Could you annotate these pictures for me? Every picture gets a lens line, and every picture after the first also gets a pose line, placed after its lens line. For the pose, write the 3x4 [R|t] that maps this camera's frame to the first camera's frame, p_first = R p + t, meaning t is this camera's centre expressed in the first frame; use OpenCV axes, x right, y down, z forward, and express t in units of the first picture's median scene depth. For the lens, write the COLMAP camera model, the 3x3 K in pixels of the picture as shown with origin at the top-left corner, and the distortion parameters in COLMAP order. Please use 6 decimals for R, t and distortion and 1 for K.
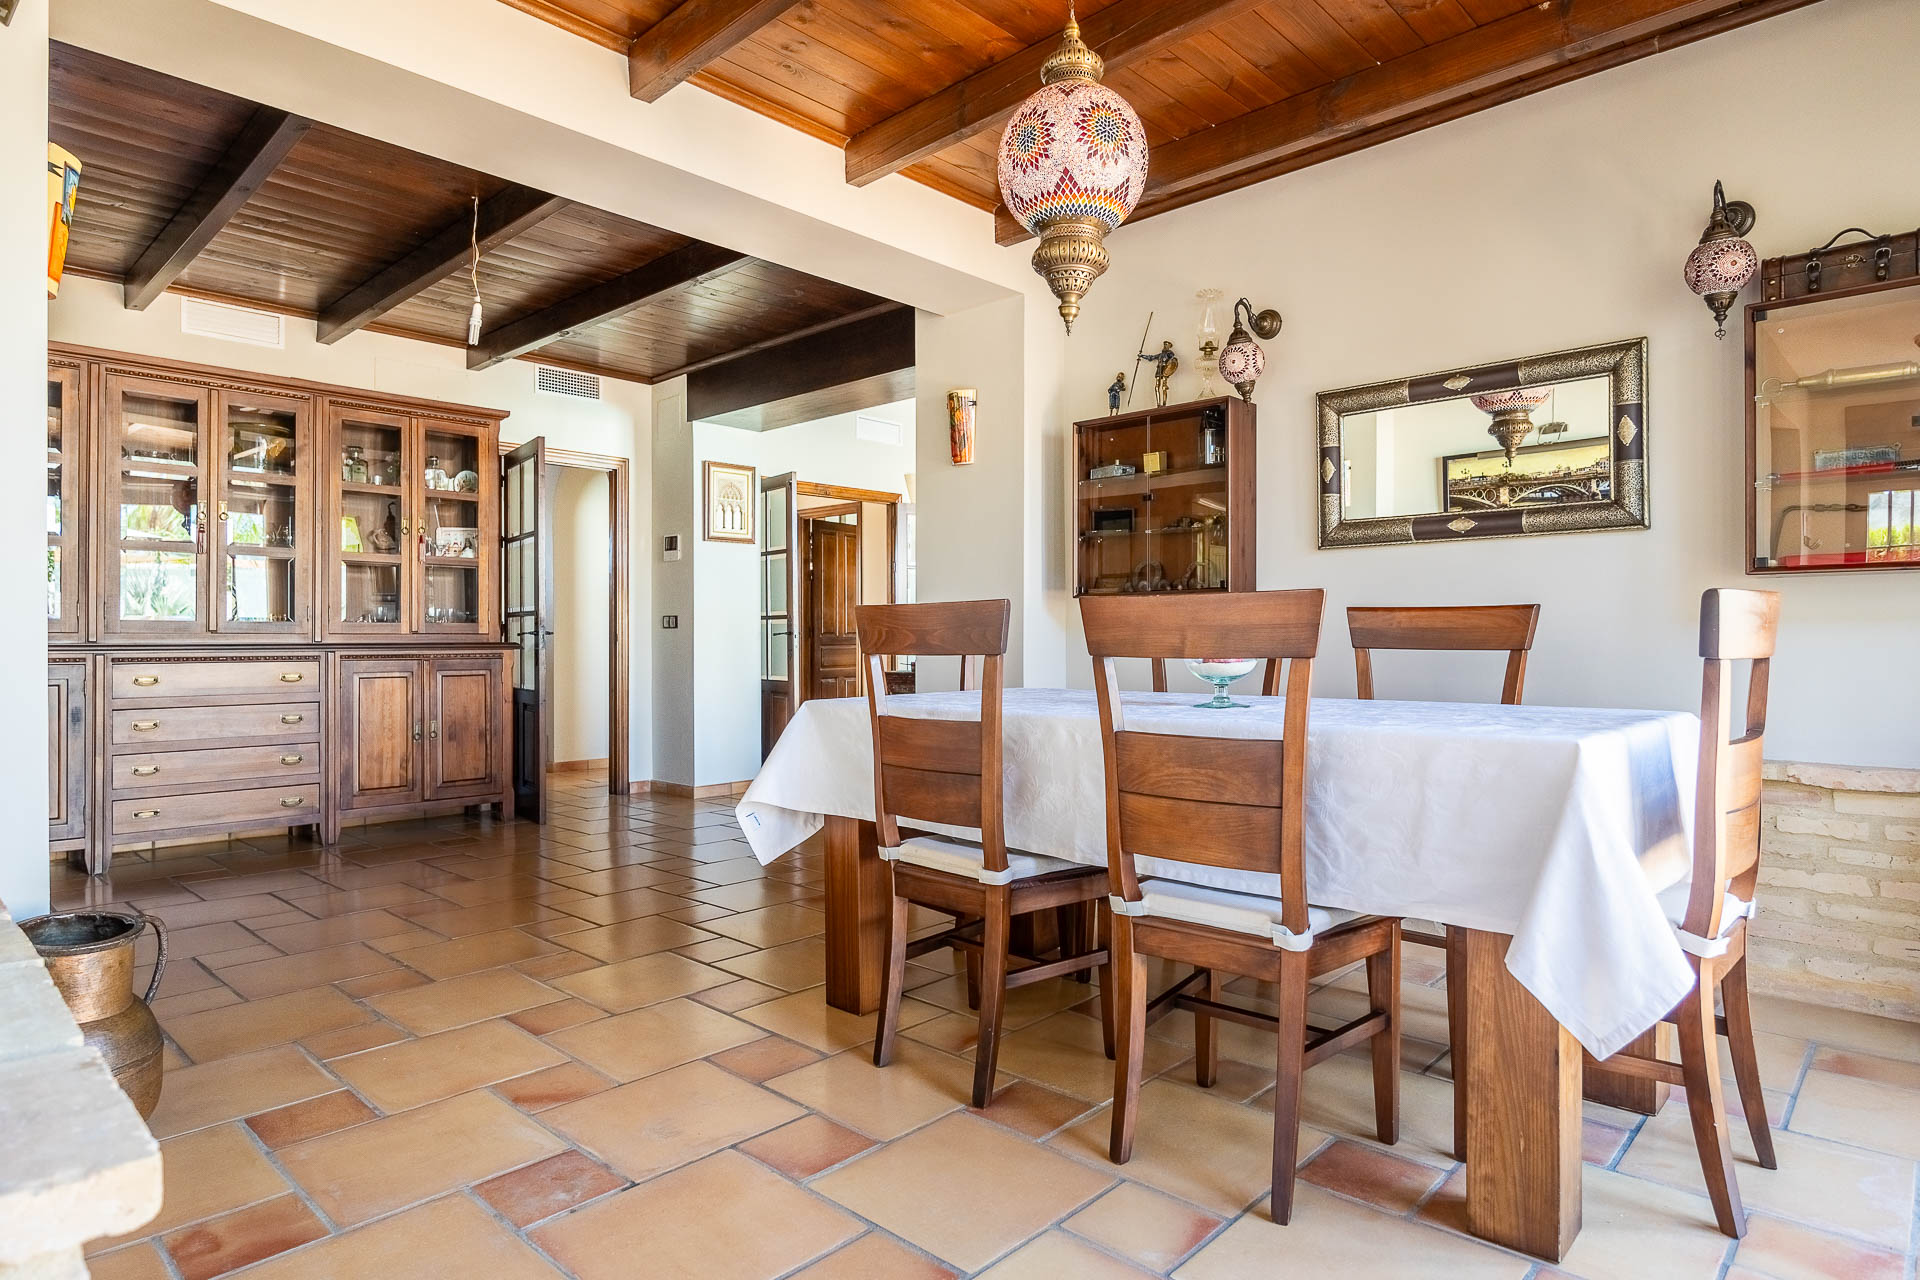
lens RADIAL K [[1067.7, 0, 977.2], [0, 1067.7, 625.1], [0, 0, 1]] dist [-0.002987, -0.002933]
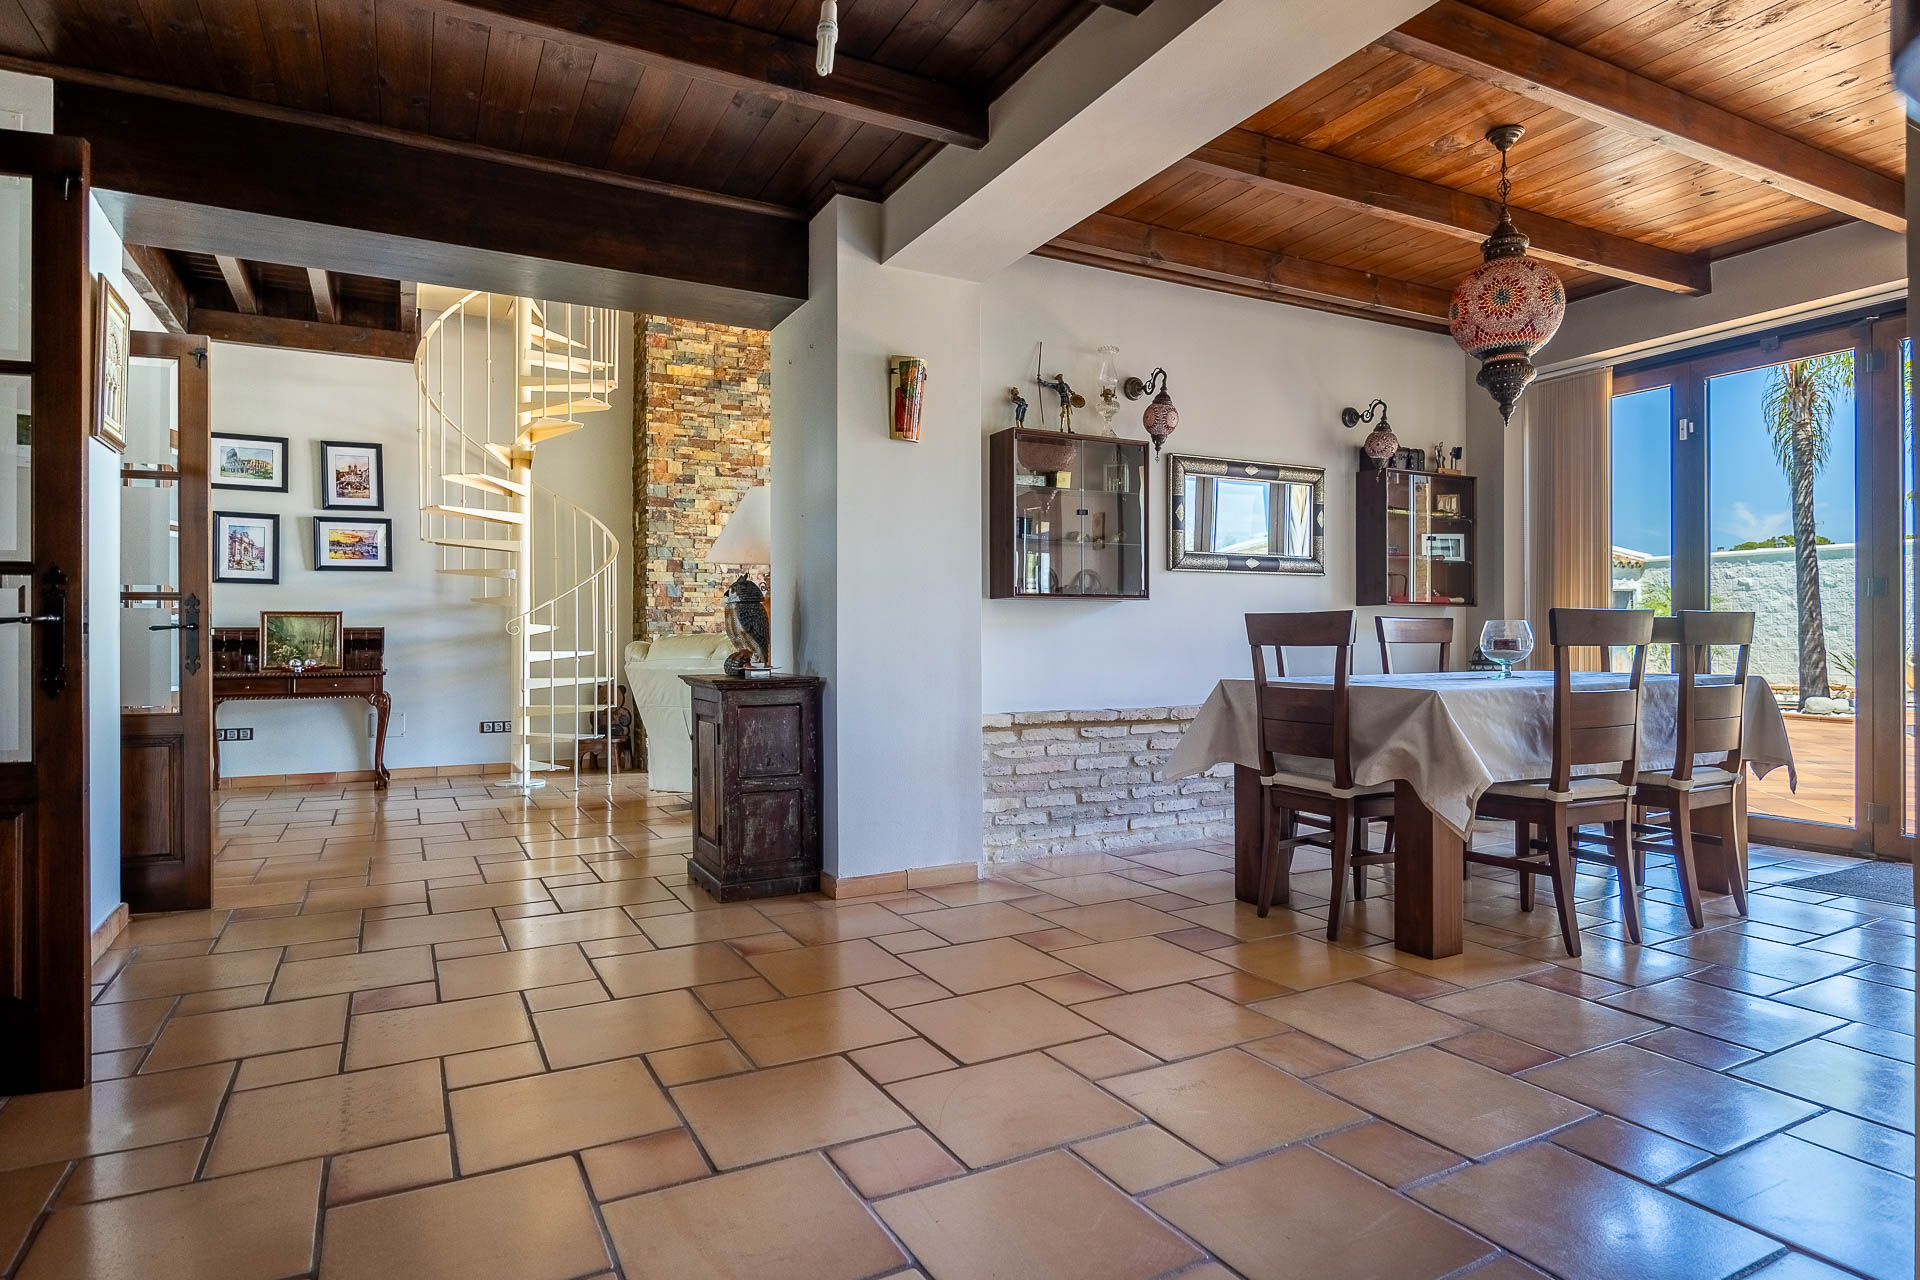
lens RADIAL K [[1067.7, 0, 955.3], [0, 1067.7, 644.7], [0, 0, 1]] dist [-0.002987, -0.002933]
pose [[0.329392, -0.003285, 0.944188, -1.052686], [-0.011330, 0.999908, 0.007432, 0.015060], [-0.944125, -0.013145, 0.329324, 0.828051]]
